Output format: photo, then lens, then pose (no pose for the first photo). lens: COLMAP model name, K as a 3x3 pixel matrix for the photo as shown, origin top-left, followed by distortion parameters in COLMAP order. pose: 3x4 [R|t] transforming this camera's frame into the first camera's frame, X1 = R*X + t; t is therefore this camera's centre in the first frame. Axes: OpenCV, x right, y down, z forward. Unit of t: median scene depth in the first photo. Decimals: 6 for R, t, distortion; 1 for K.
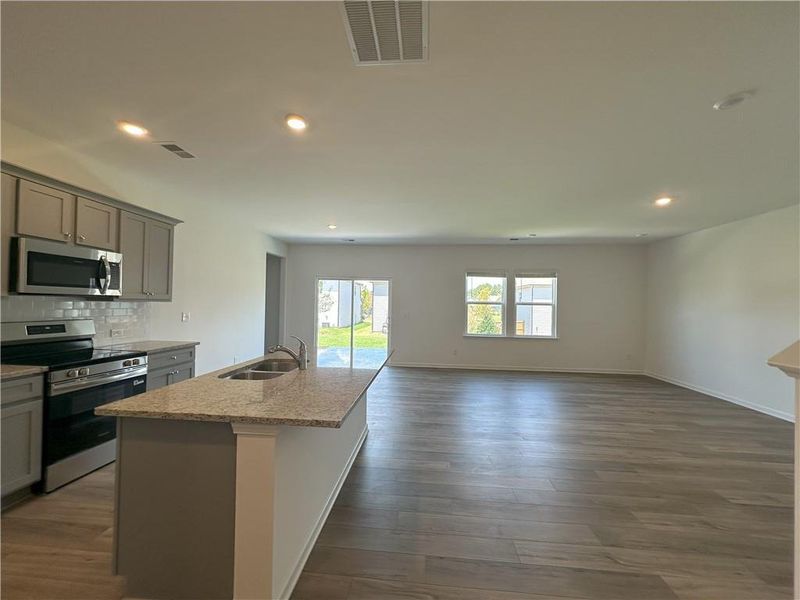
lens RADIAL K [[318.9, 0, 400.0], [0, 318.9, 300.0], [0, 0, 1]] dist [-0.003010, 0.000535]
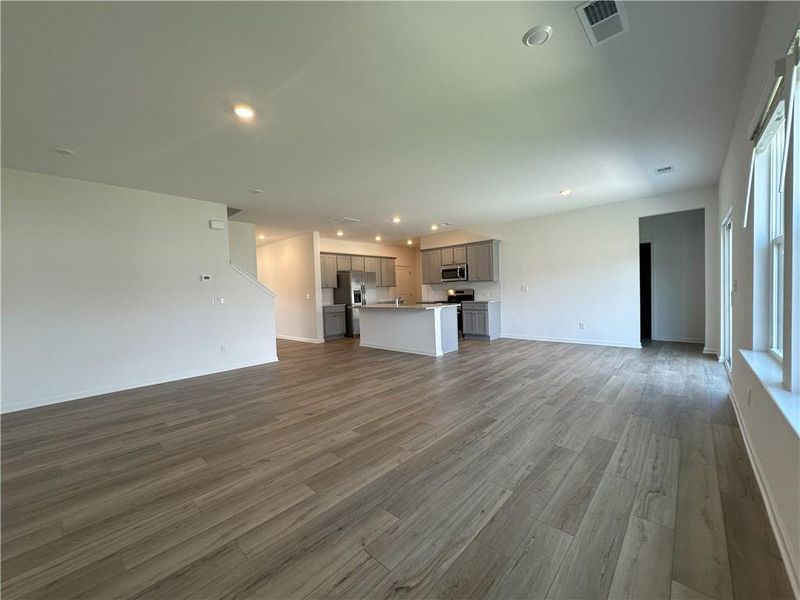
lens RADIAL K [[318.9, 0, 400.0], [0, 318.9, 300.0], [0, 0, 1]] dist [-0.003010, 0.000535]
pose [[-0.610820, 0.024304, -0.791396, 0.746482], [0.032595, 0.999453, 0.005536, 0.057882], [0.791098, -0.022414, -0.611279, 1.059030]]
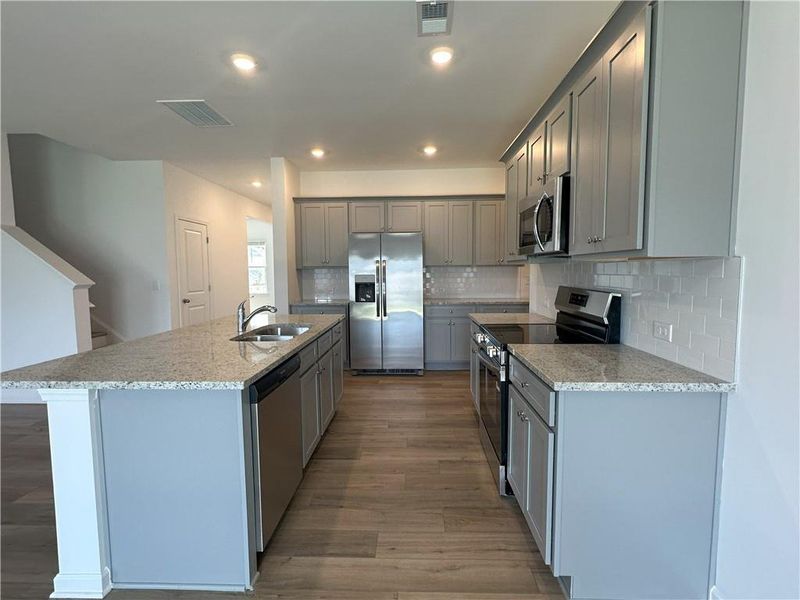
lens RADIAL K [[378.0, 0, 400.5], [0, 378.0, 298.2], [0, 0, 1]] dist [-0.001592, 0.000125]
pose [[-0.998570, -0.007082, -0.052984, -0.275291], [-0.010368, 0.998022, 0.062003, 0.016083], [0.052440, 0.062464, -0.996669, 0.818194]]
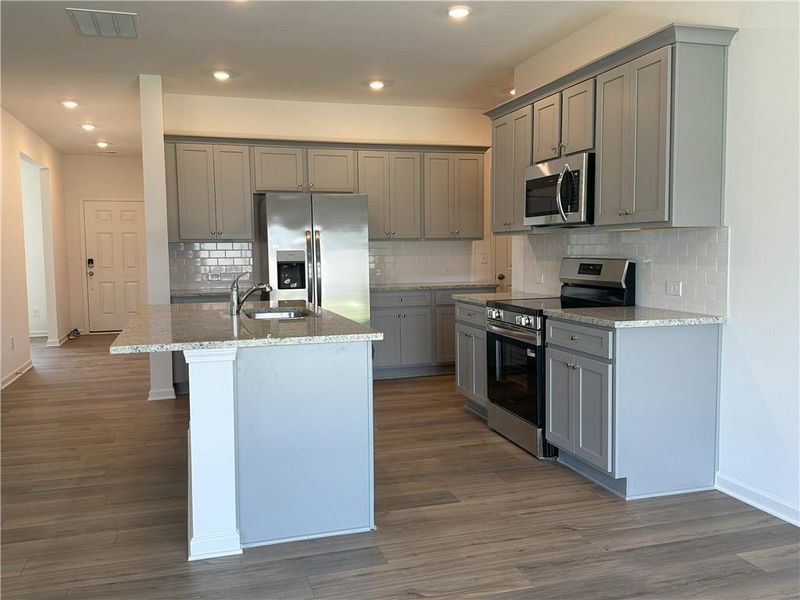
lens RADIAL K [[691.0, 0, 397.3], [0, 691.0, 300.2], [0, 0, 1]] dist [0.152229, -0.311424]
pose [[-0.929473, 0.019502, -0.368373, -0.016168], [-0.001270, 0.998426, 0.056063, 0.031750], [0.368887, 0.052577, -0.927986, 1.049204]]
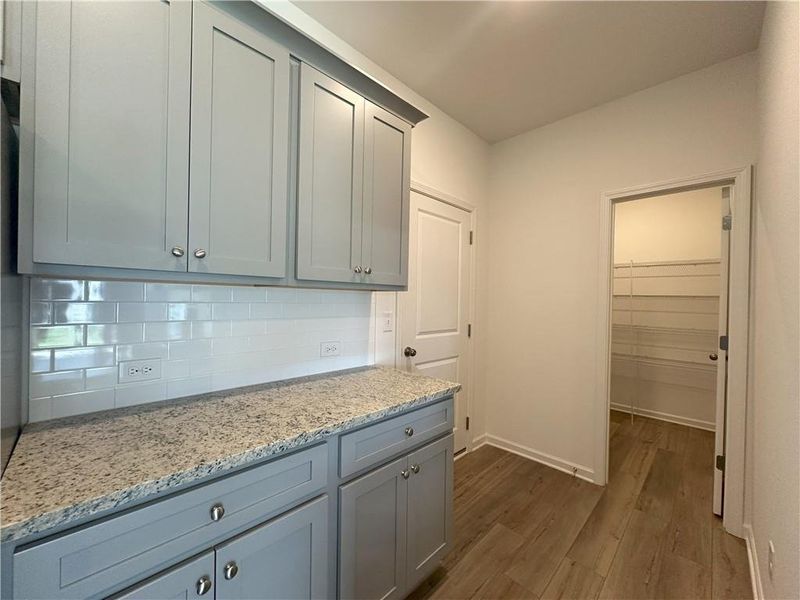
lens RADIAL K [[318.9, 0, 400.0], [0, 318.9, 300.0], [0, 0, 1]] dist [-0.003010, 0.000535]
pose [[-0.634295, -0.030317, -0.772496, -0.368191], [-0.020340, 0.999539, -0.022527, 0.009826], [0.772823, 0.001424, -0.634620, 0.175221]]
